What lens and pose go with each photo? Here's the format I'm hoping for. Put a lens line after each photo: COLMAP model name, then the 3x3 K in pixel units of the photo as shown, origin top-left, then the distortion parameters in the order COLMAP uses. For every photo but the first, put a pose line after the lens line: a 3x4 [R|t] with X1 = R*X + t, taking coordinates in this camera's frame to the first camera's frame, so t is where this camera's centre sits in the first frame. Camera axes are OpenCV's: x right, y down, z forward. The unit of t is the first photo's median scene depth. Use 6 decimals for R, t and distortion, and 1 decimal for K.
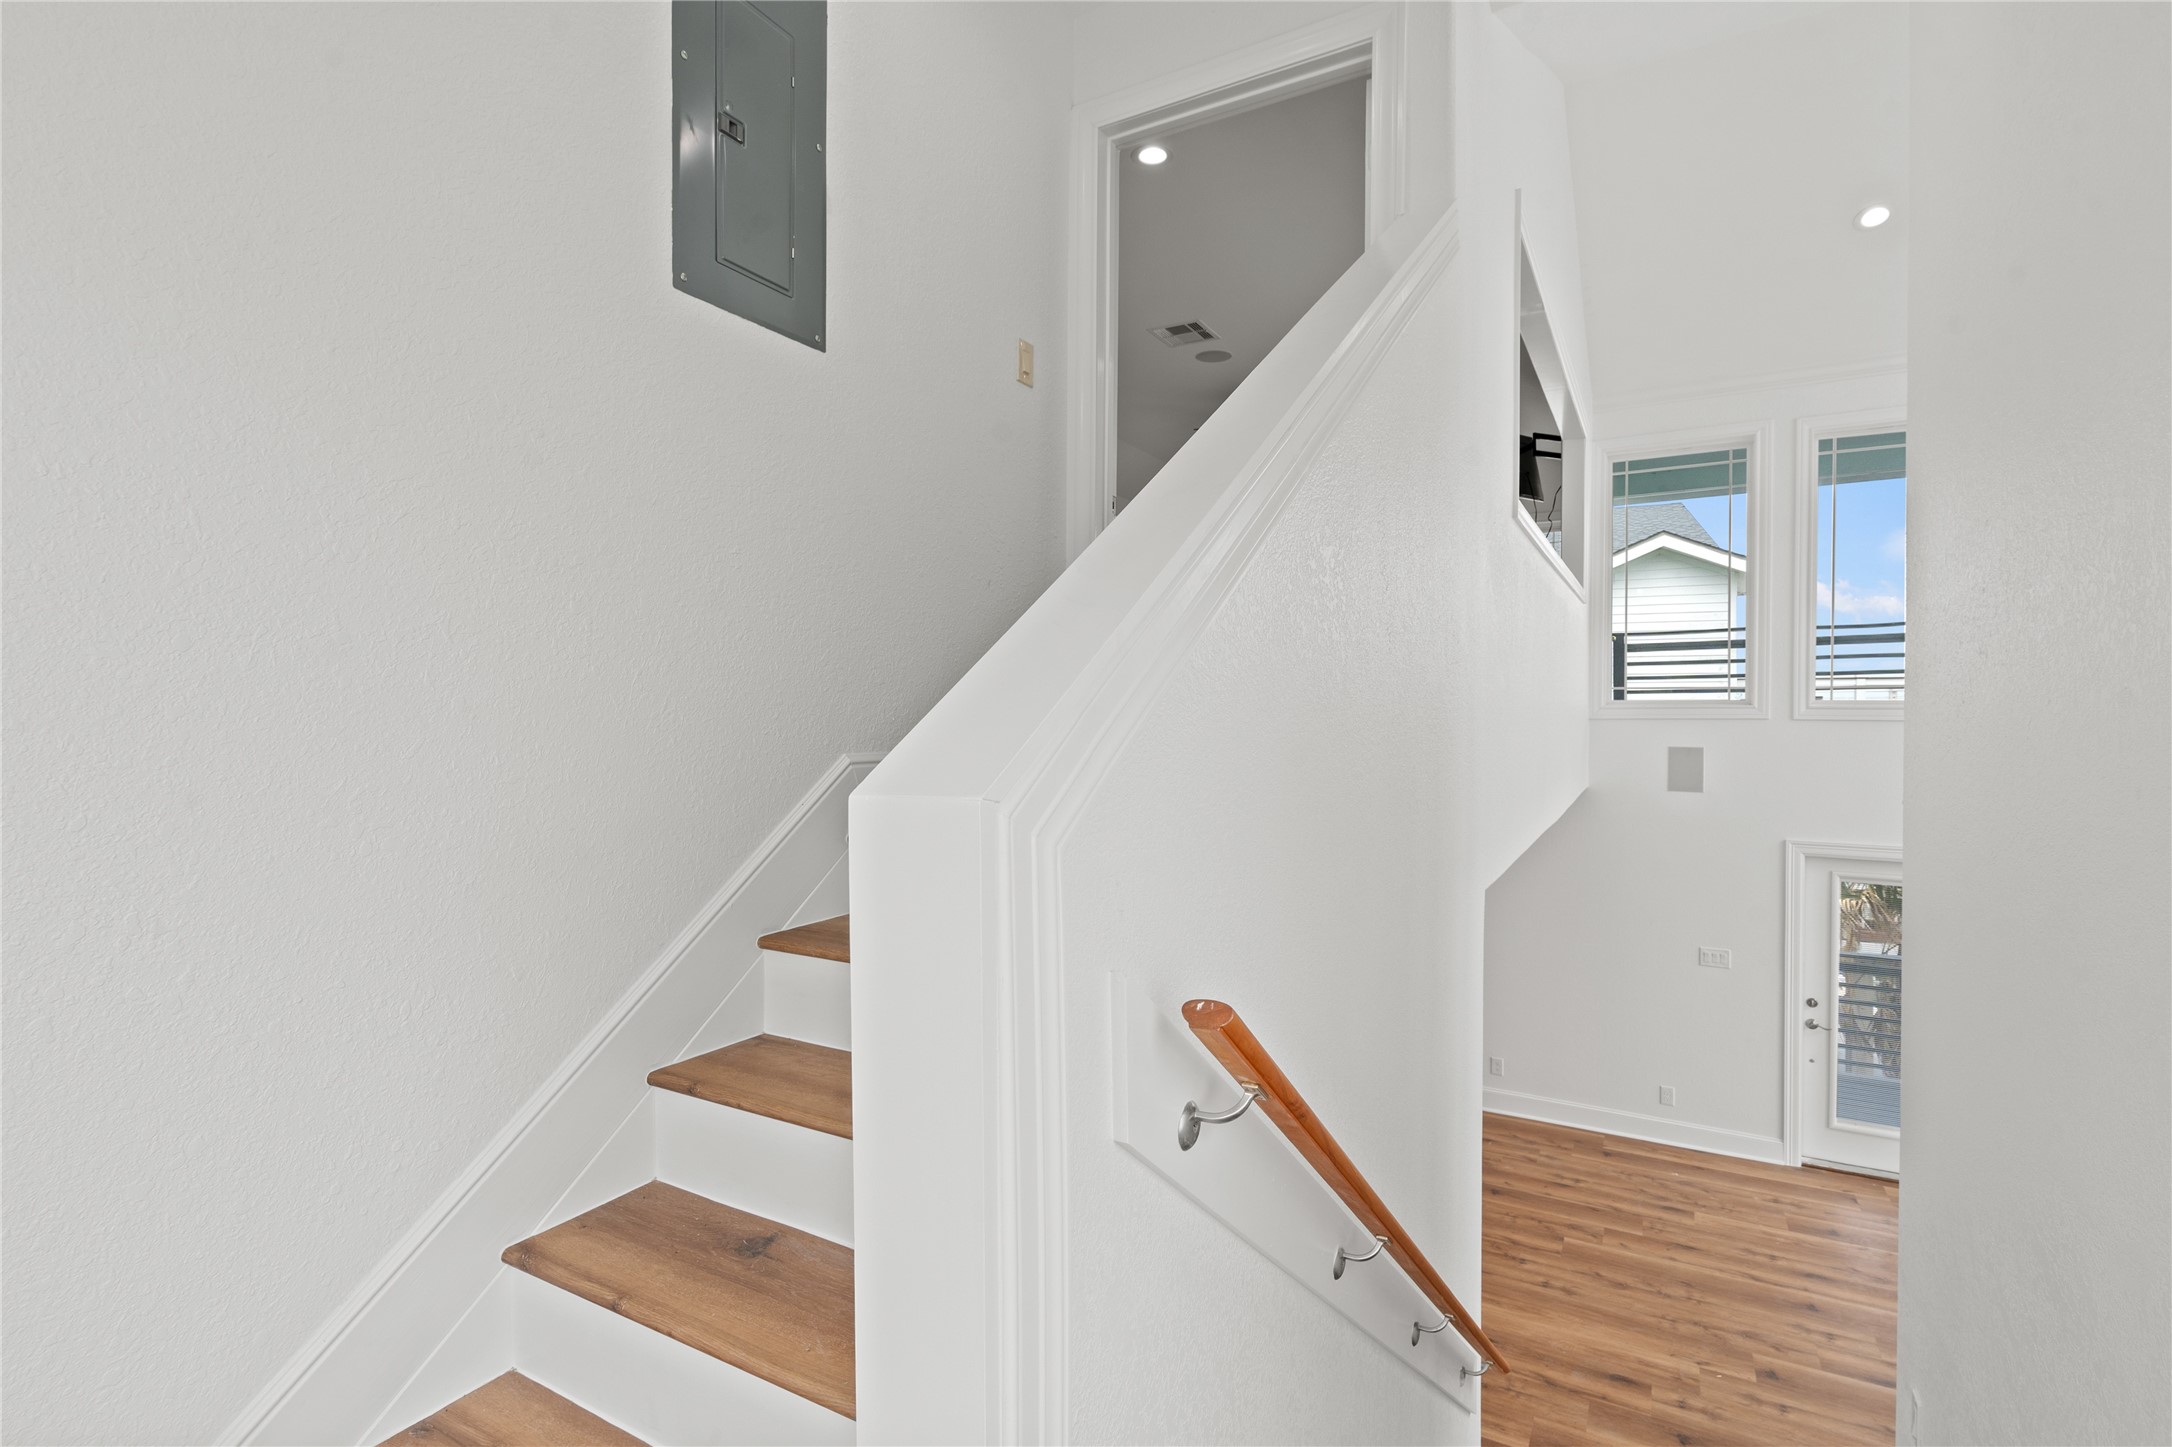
lens RADIAL K [[1005.0, 0, 1084.5], [0, 1005.0, 722.6], [0, 0, 1]] dist [-0.006813, 0.004723]
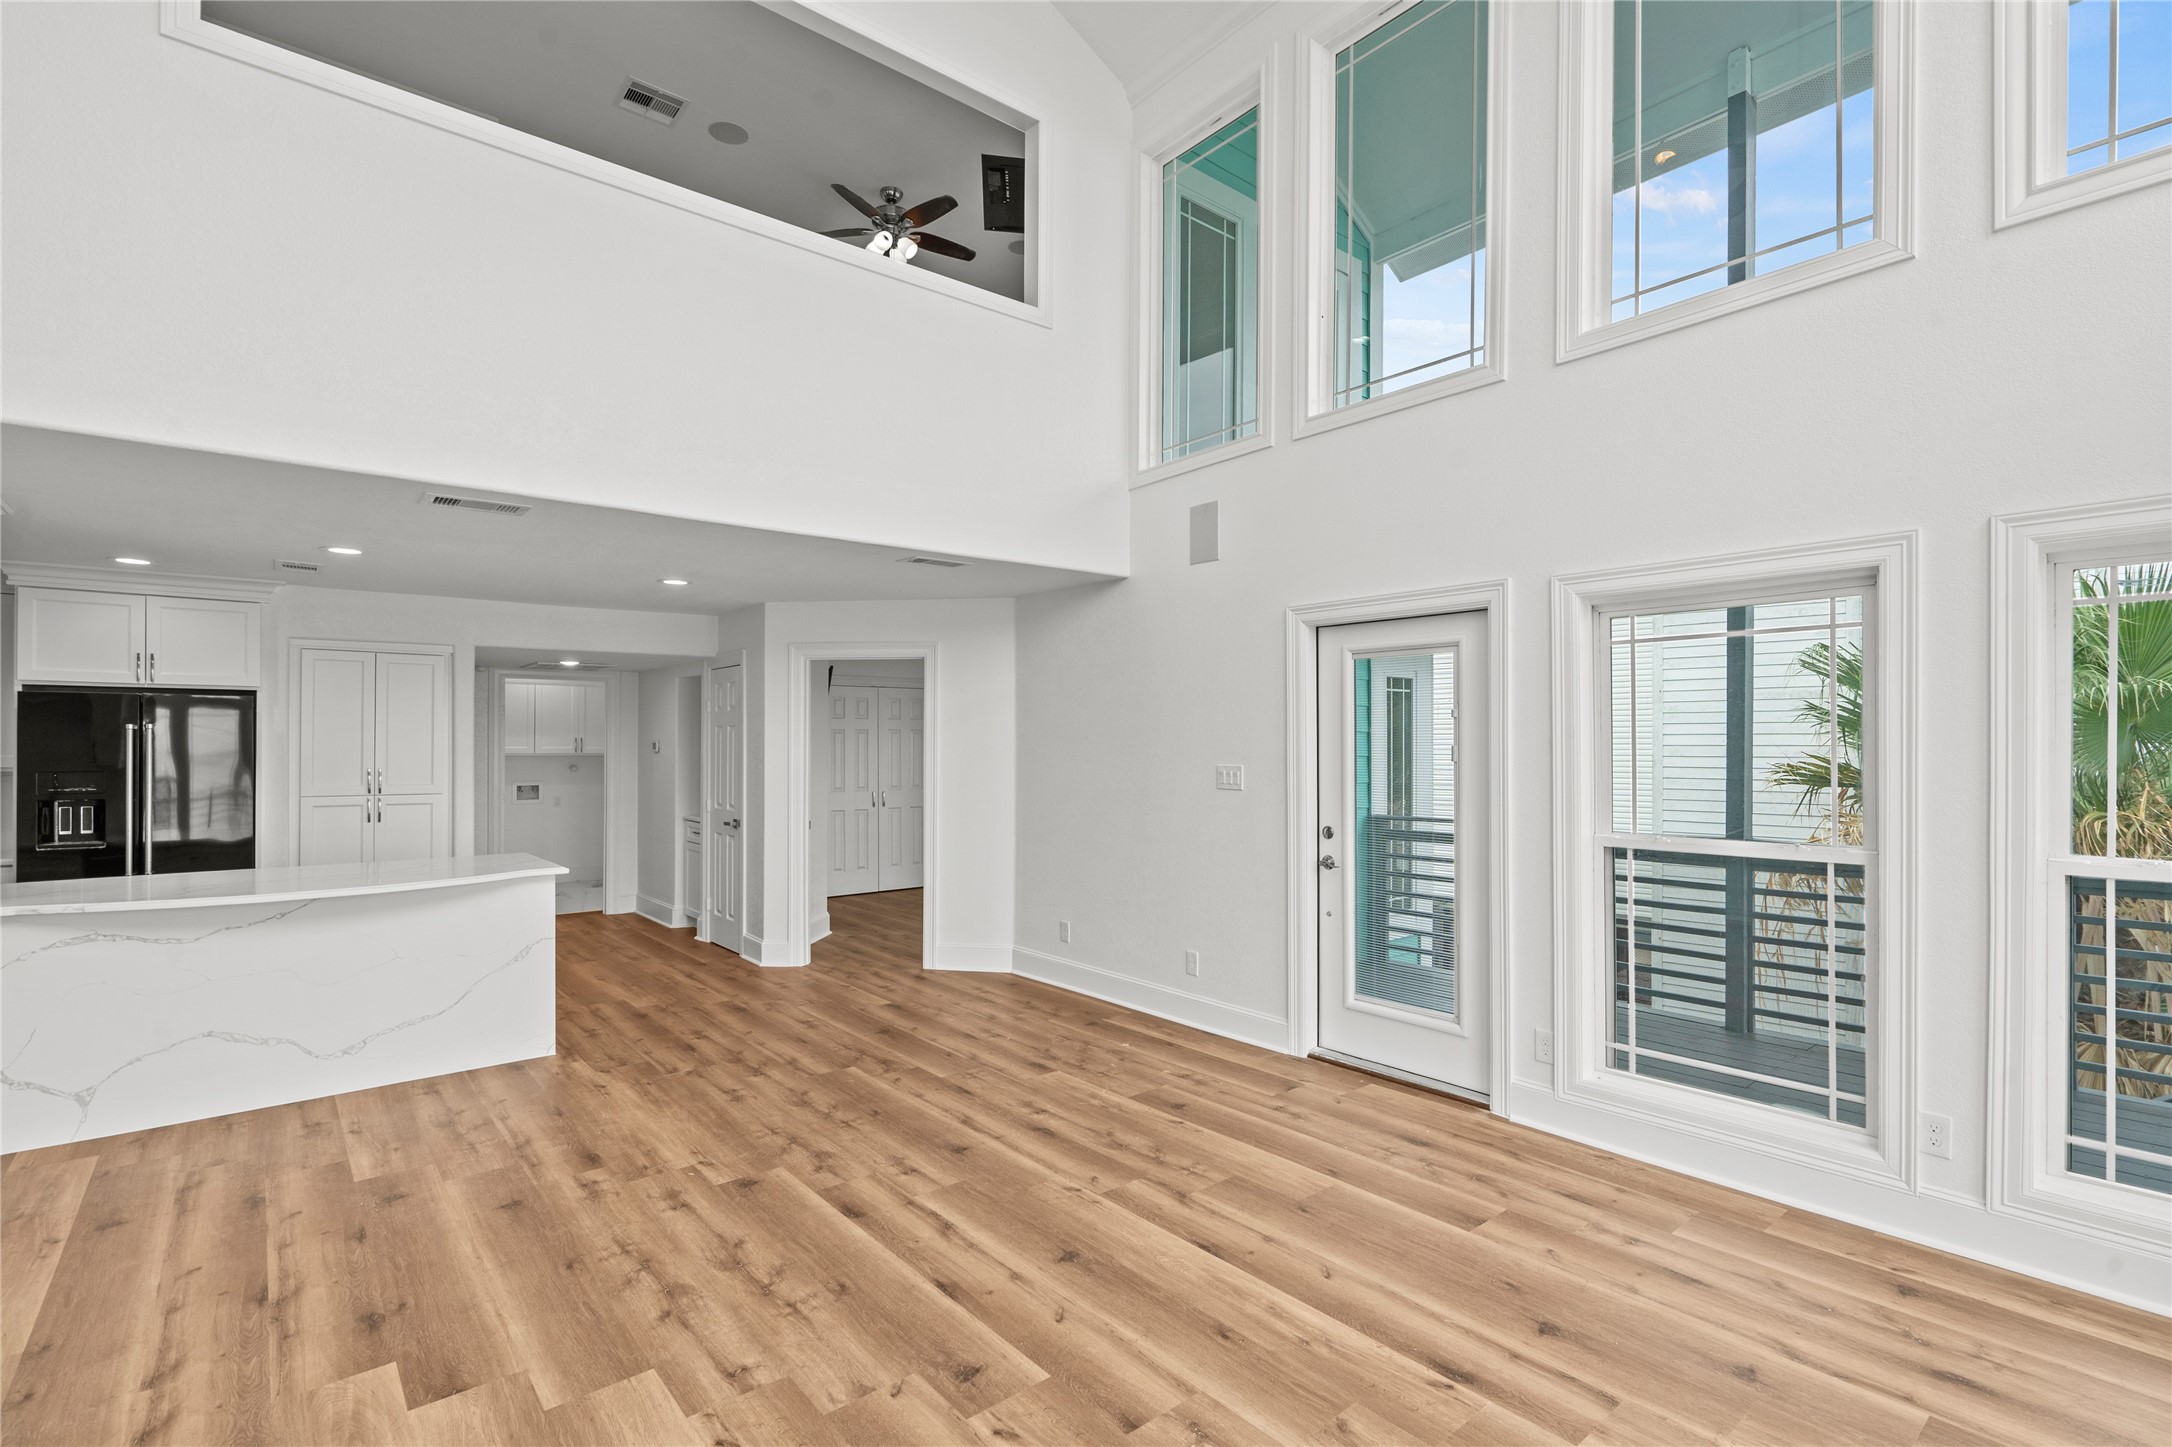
lens RADIAL K [[1005.0, 0, 1087.9], [0, 1005.0, 749.5], [0, 0, 1]] dist [-0.006813, 0.004723]
pose [[0.938217, 0.008503, -0.345944, 0.932237], [-0.011292, 0.999918, -0.006047, 0.258526], [0.345864, 0.009580, 0.938236, 0.300130]]
